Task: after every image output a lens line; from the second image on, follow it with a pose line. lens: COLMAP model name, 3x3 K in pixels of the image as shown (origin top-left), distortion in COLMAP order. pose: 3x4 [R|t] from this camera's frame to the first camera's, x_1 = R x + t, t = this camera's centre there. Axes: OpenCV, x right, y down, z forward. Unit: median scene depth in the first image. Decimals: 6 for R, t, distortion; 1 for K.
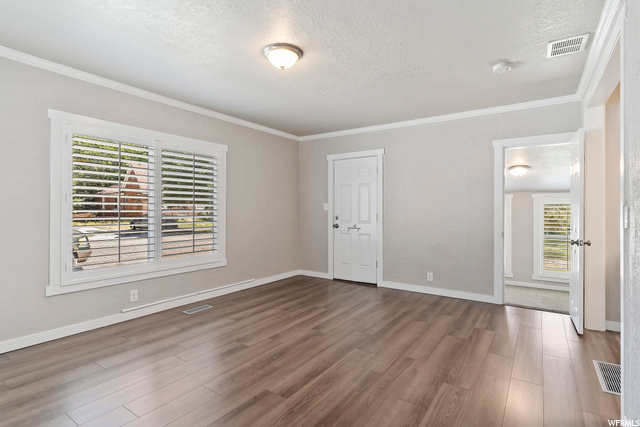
lens RADIAL K [[333.5, 0, 335.0], [0, 333.5, 211.0], [0, 0, 1]] dist [-0.000086, -0.000082]
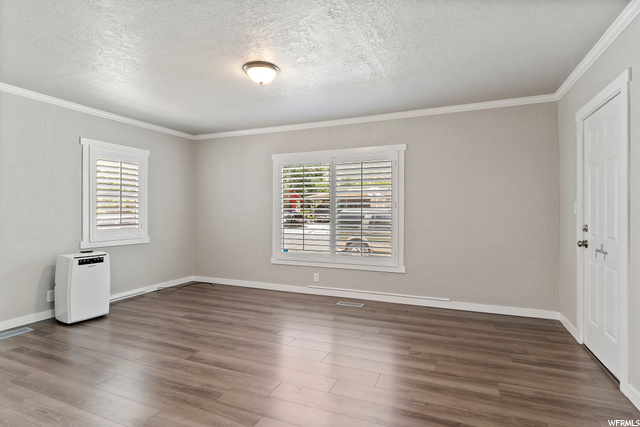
lens RADIAL K [[340.6, 0, 311.4], [0, 340.6, 212.9], [0, 0, 1]] dist [-0.003257, -0.000841]
pose [[0.139240, -0.001172, -0.990258, 0.648249], [-0.003147, 0.999994, -0.001626, -0.002054], [0.990254, 0.003343, 0.139236, 0.686402]]
